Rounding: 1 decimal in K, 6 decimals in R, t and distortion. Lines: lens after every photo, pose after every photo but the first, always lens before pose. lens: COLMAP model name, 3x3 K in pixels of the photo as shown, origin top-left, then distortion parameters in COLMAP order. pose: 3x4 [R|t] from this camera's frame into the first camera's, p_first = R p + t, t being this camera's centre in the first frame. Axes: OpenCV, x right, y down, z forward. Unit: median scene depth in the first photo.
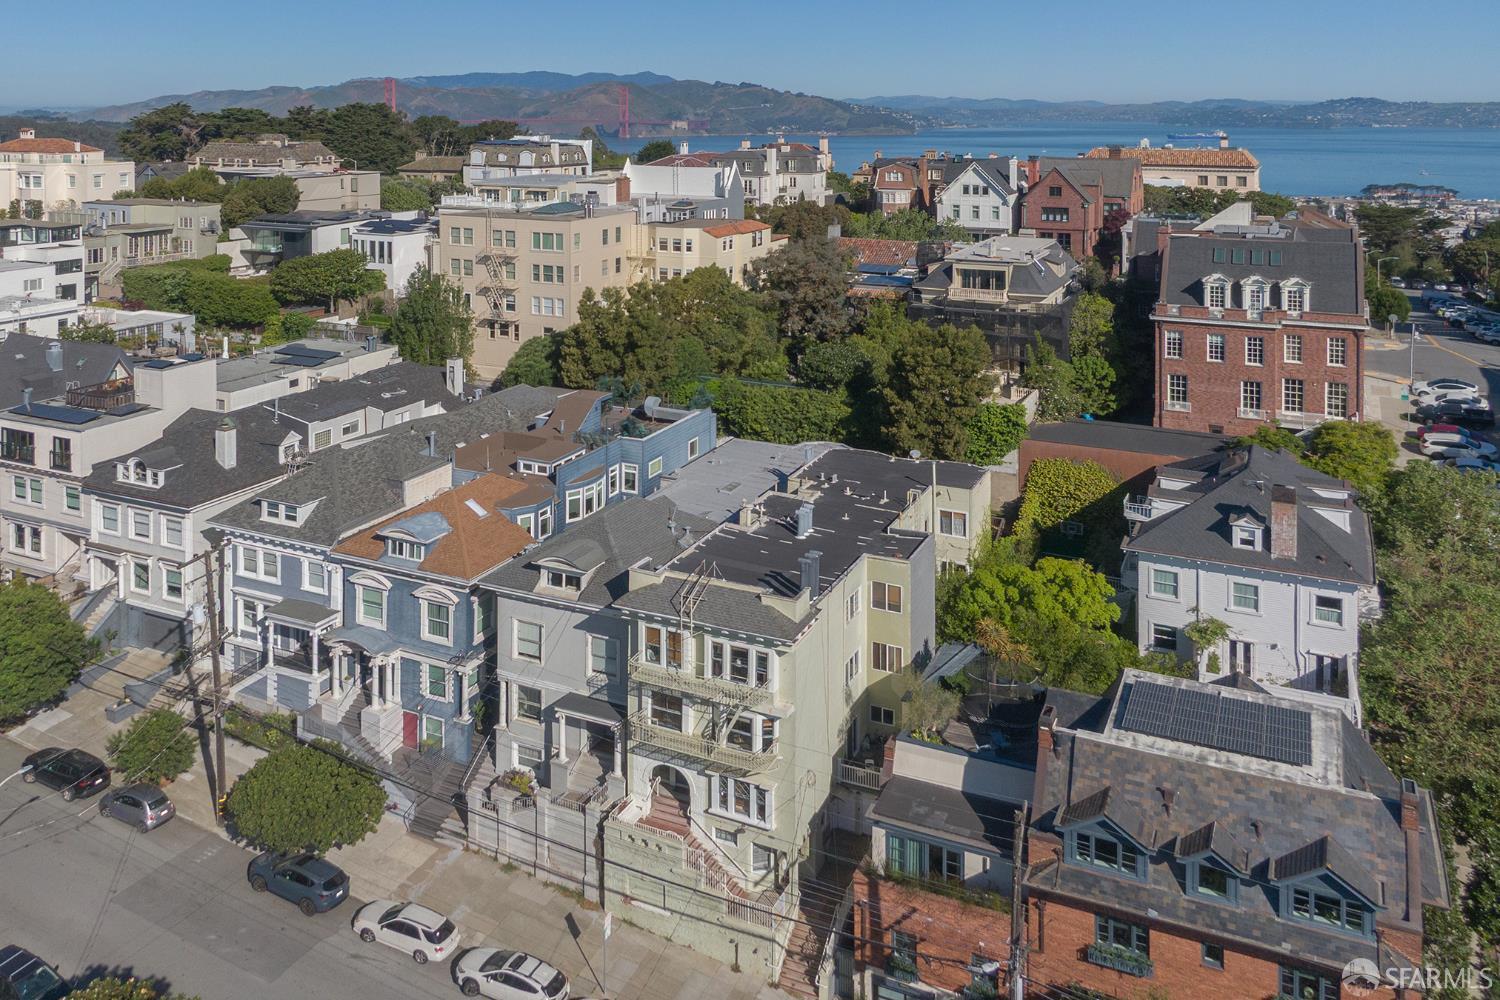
lens RADIAL K [[1236.0, 0, 755.2], [0, 1236.0, 372.5], [0, 0, 1]] dist [0.046875, -0.067908]
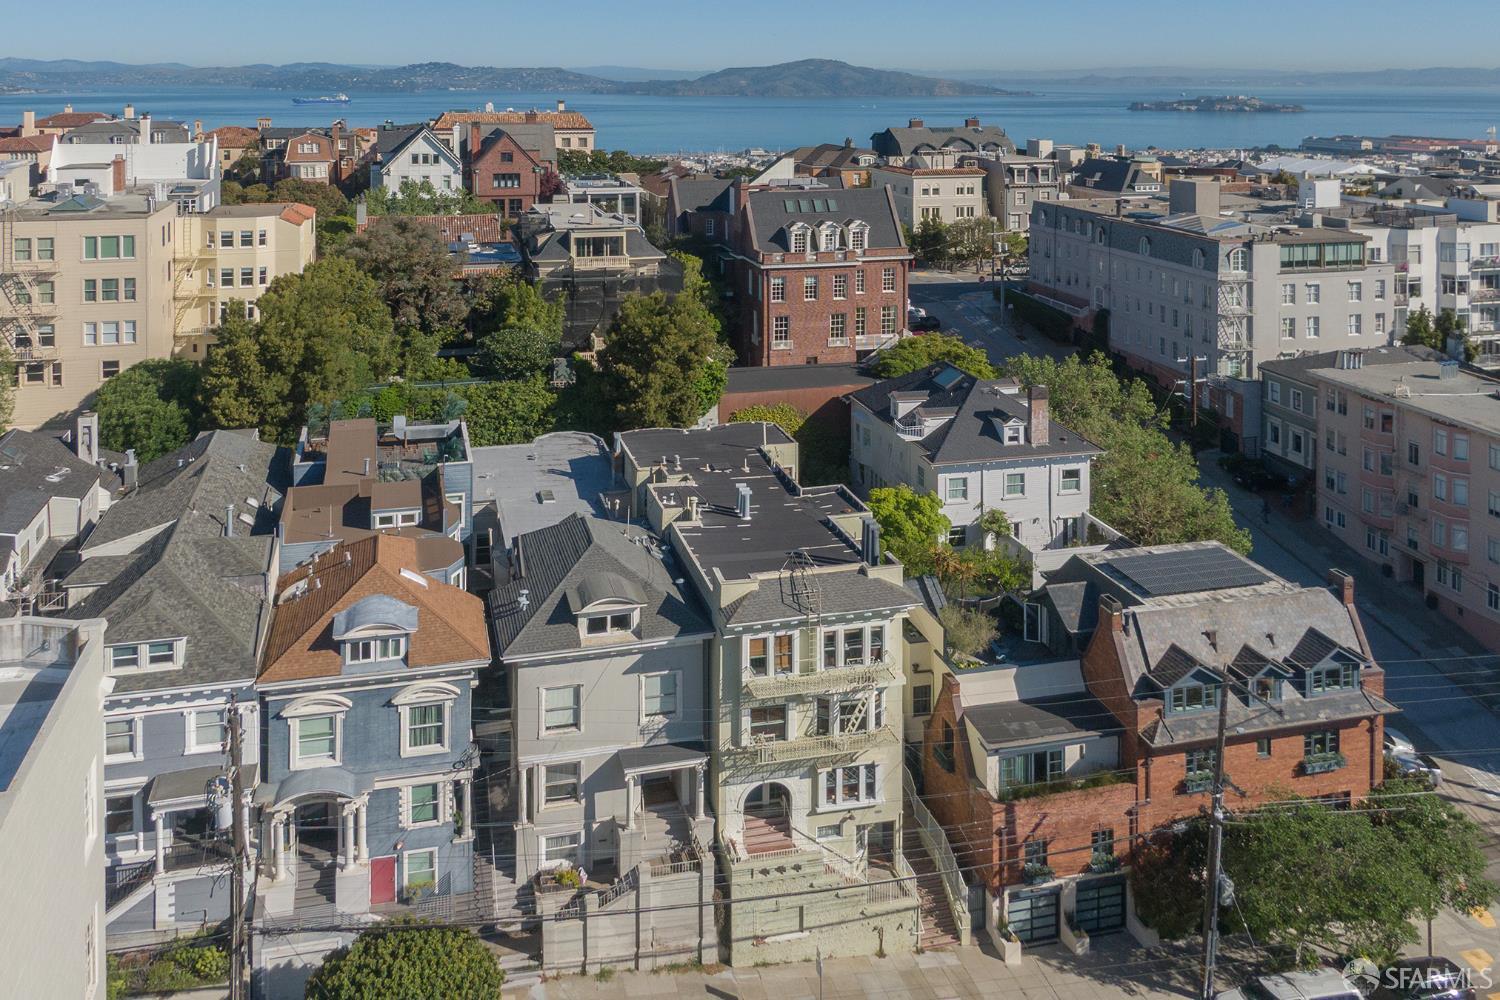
lens RADIAL K [[1231.7, 0, 819.5], [0, 1231.7, 337.1], [0, 0, 1]] dist [0.060036, -0.086315]
pose [[0.759228, -0.136819, 0.636281, -0.484383], [0.136306, 0.989399, 0.050105, -0.044374], [-0.636391, 0.048688, 0.769829, 0.204335]]
